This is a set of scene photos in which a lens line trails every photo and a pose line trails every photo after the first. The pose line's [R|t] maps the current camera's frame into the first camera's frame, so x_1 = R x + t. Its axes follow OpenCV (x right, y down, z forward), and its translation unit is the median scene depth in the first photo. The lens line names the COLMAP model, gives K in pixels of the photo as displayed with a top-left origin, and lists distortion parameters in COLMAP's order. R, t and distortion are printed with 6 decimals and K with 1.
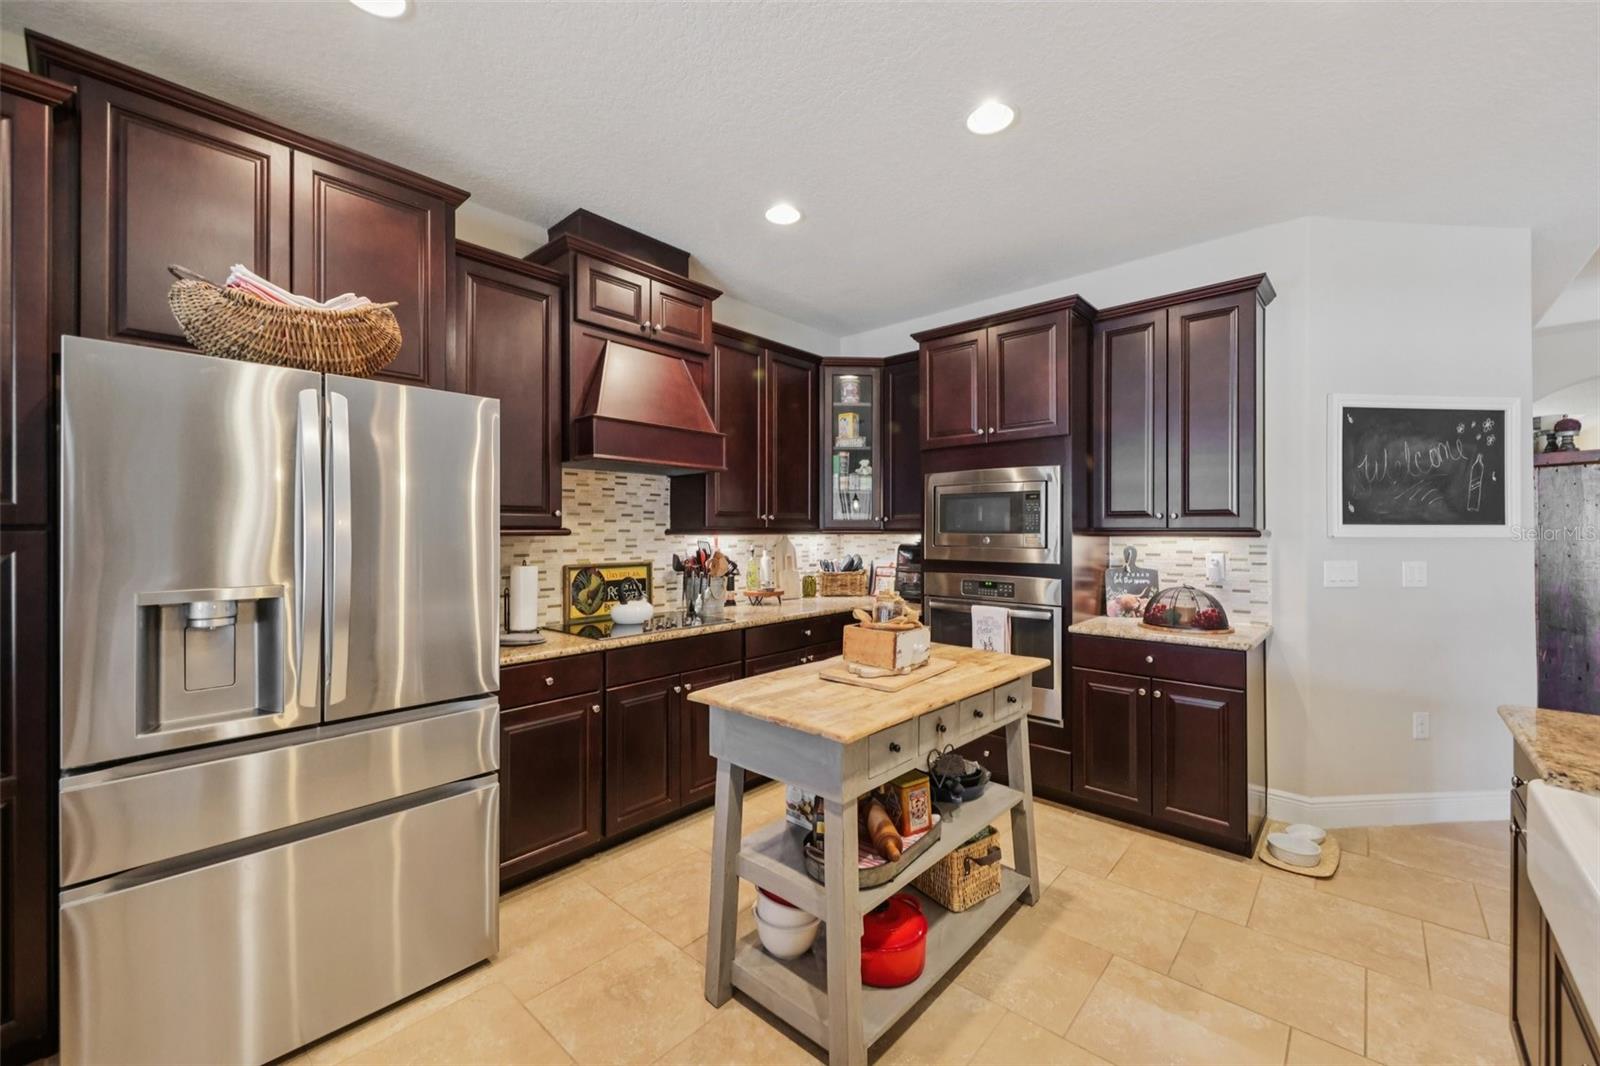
lens RADIAL K [[640.3, 0, 808.6], [0, 640.3, 531.4], [0, 0, 1]] dist [0.008529, -0.003972]
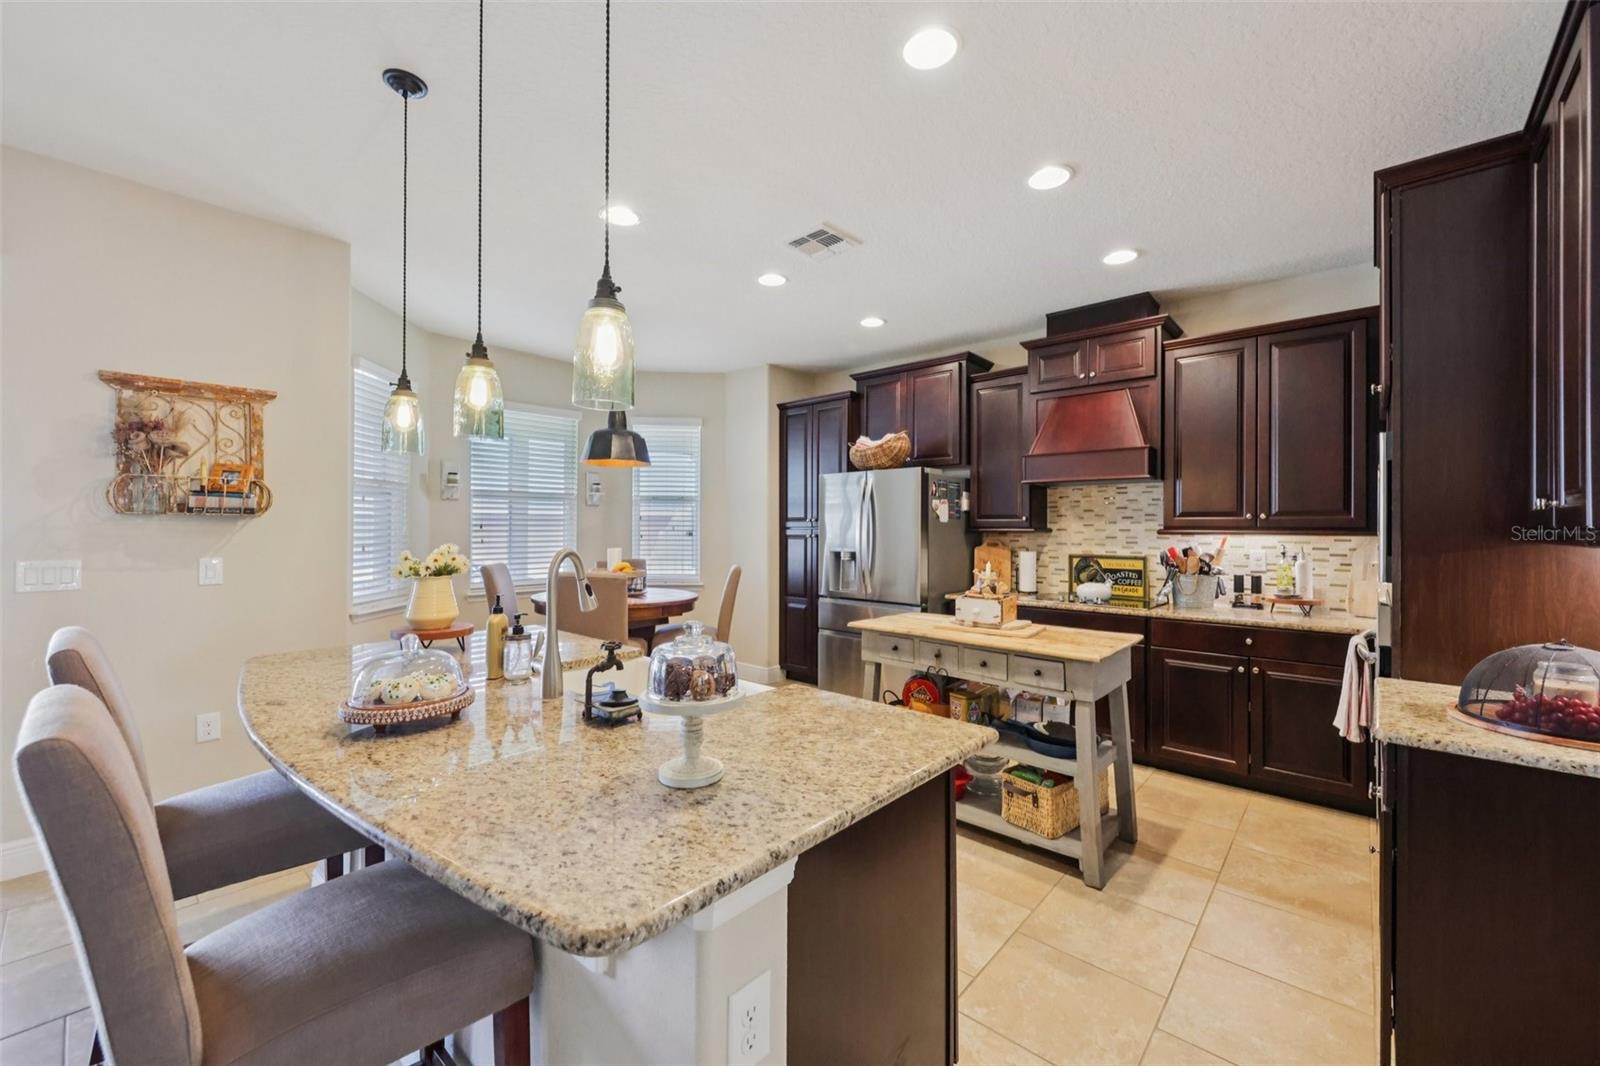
lens RADIAL K [[640.3, 0, 791.9], [0, 640.3, 529.1], [0, 0, 1]] dist [0.008529, -0.003972]
pose [[-0.014146, -0.000380, -0.999900, 1.077095], [-0.004544, 0.999990, -0.000316, 0.000181], [0.999890, 0.004539, -0.014148, 0.403706]]
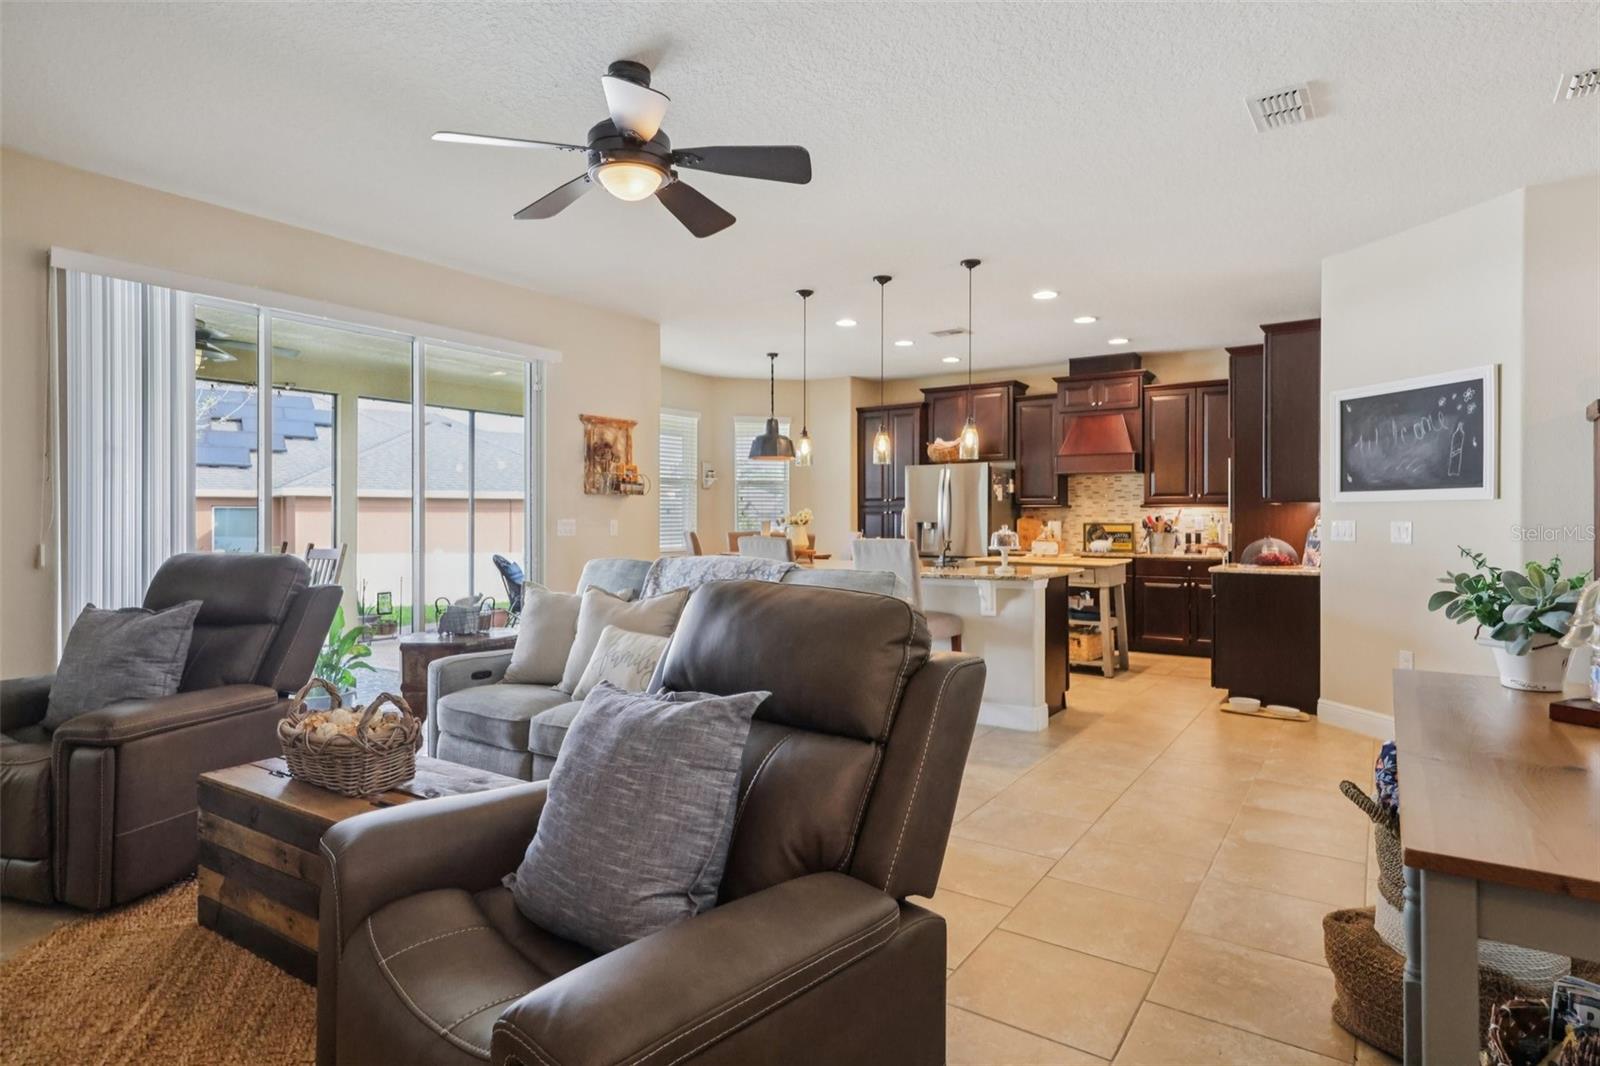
lens RADIAL K [[874.6, 0, 783.7], [0, 874.6, 520.4], [0, 0, 1]] dist [0.018827, 0.000942]
pose [[0.110994, 0.002122, -0.993819, 2.376354], [-0.001086, 0.999997, 0.002014, 0.041823], [0.993820, 0.000855, 0.110996, -0.291000]]
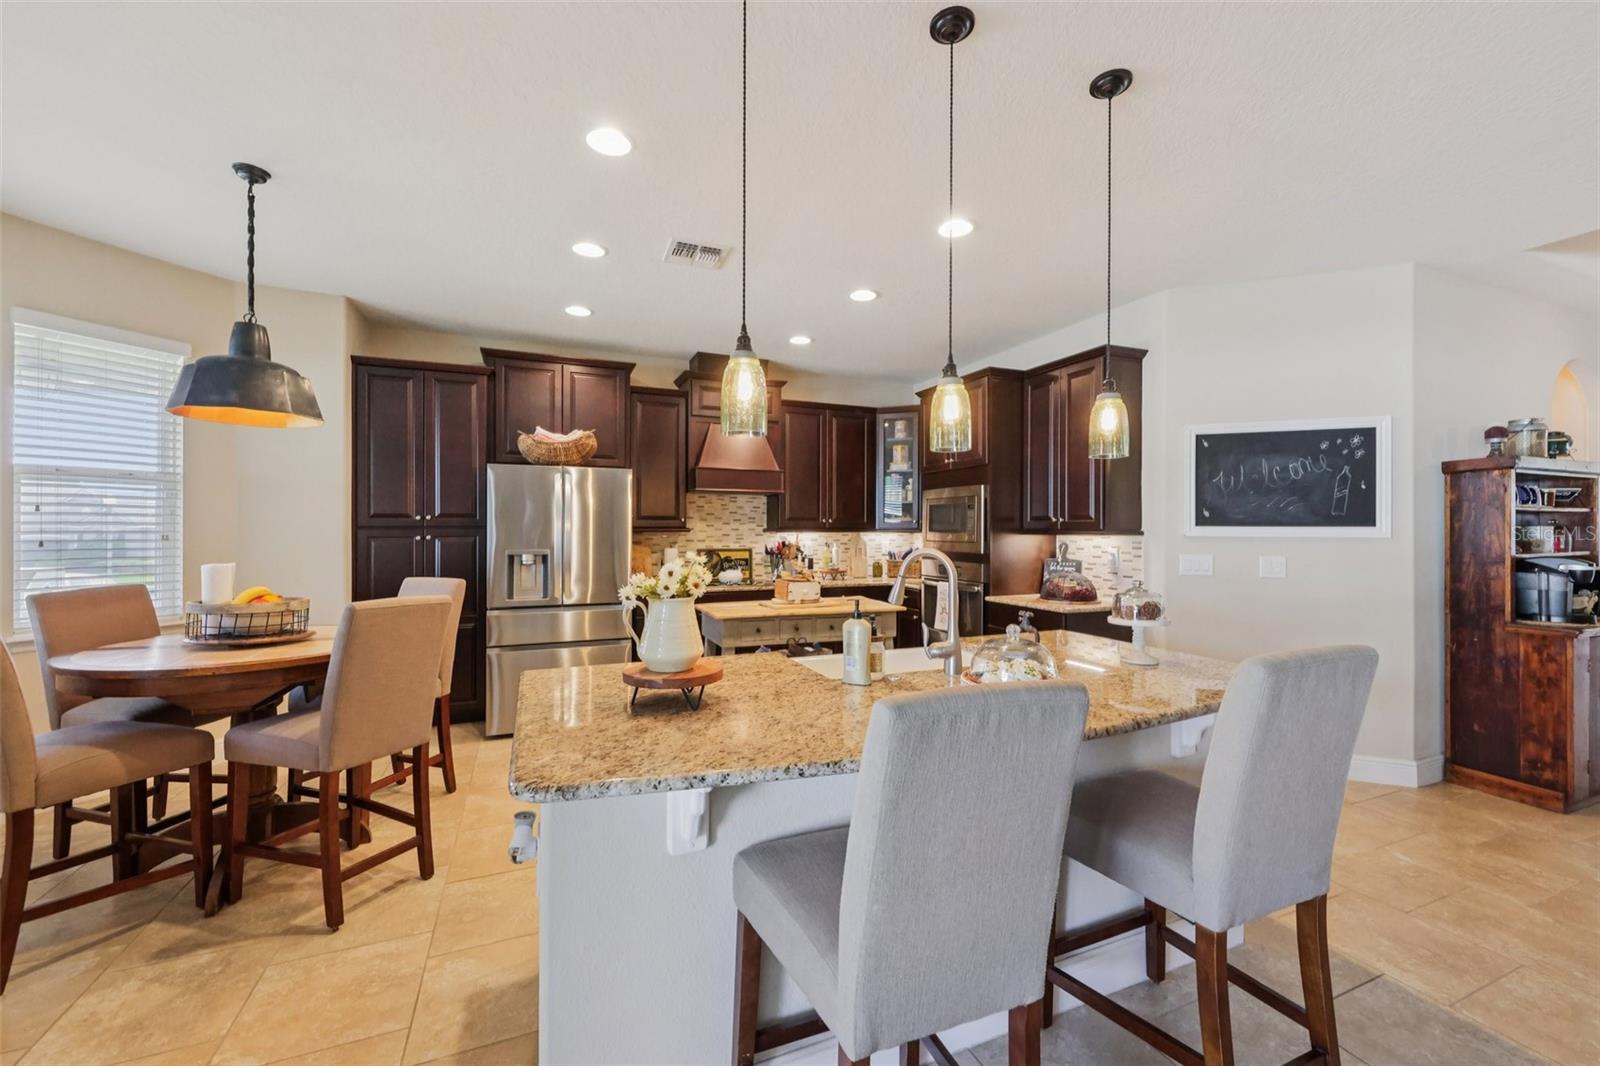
lens RADIAL K [[640.3, 0, 799.9], [0, 640.3, 536.6], [0, 0, 1]] dist [0.008529, -0.003972]
pose [[0.899620, 0.007991, -0.436600, 0.657576], [-0.003836, 0.999939, 0.010399, -0.000612], [0.436657, -0.007681, 0.899595, -0.478044]]
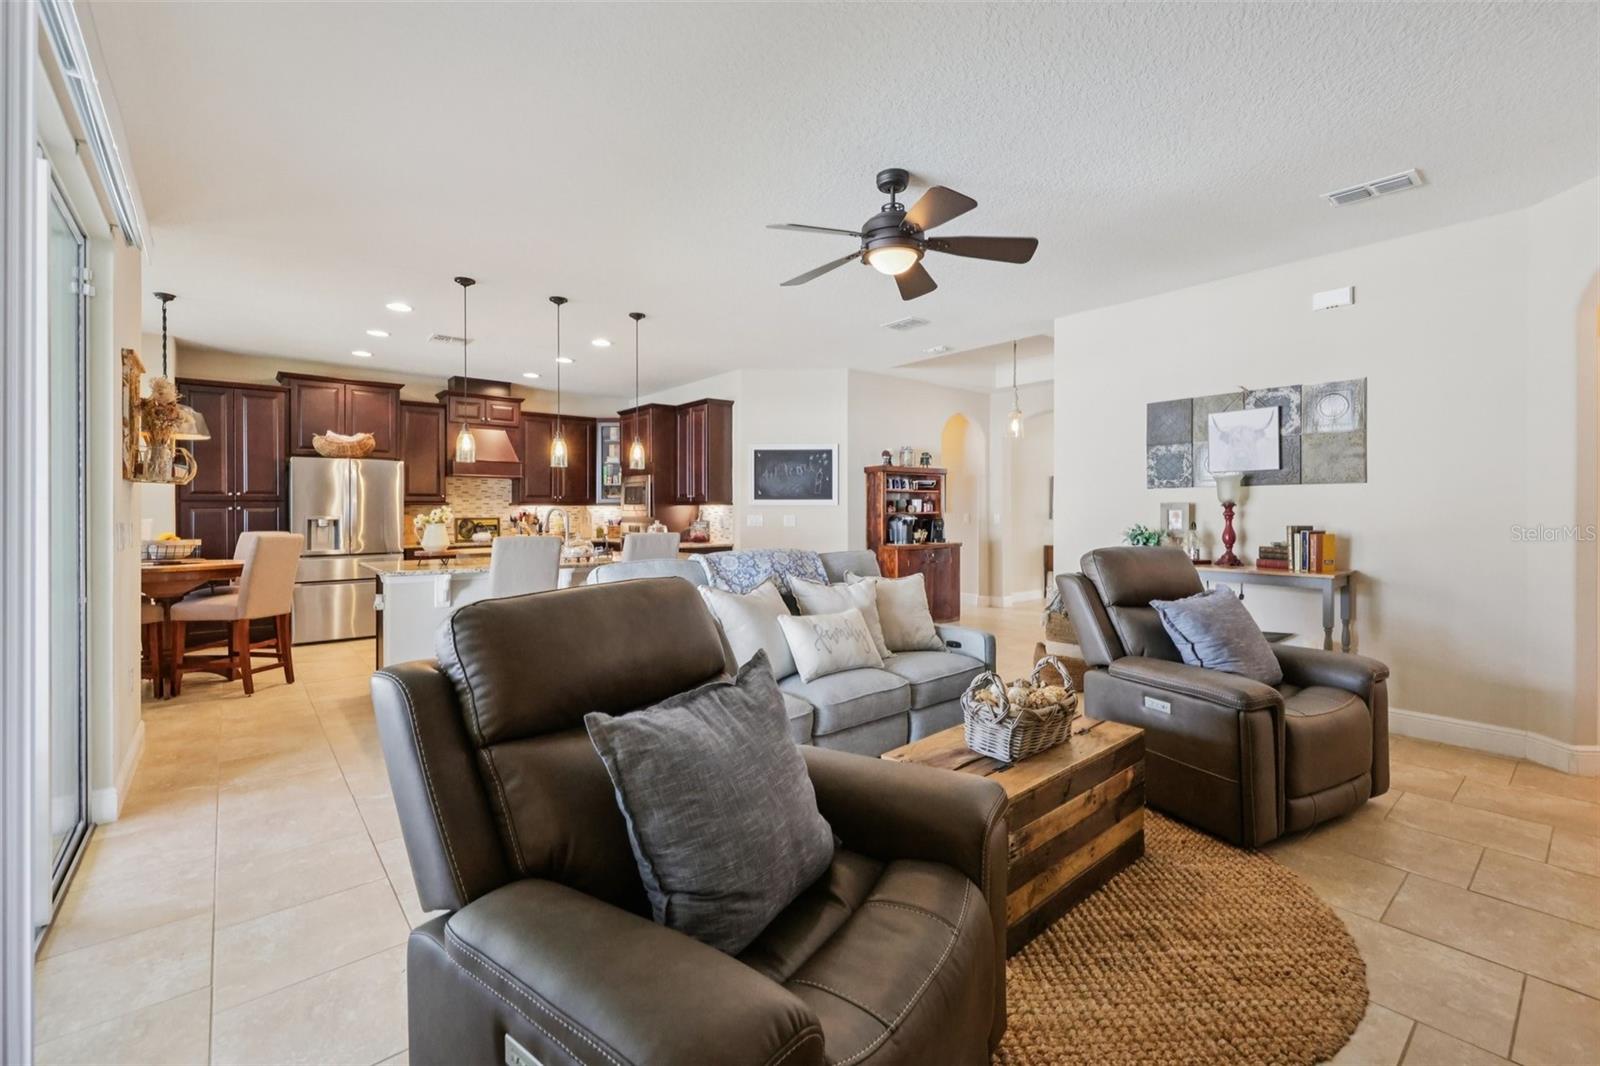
lens RADIAL K [[687.2, 0, 819.2], [0, 687.2, 513.0], [0, 0, 1]] dist [0.005318, -0.000856]
pose [[0.990663, -0.001502, -0.136324, 1.362540], [0.001712, 0.999998, 0.001423, 0.034241], [0.136322, -0.001643, 0.990663, -1.418240]]
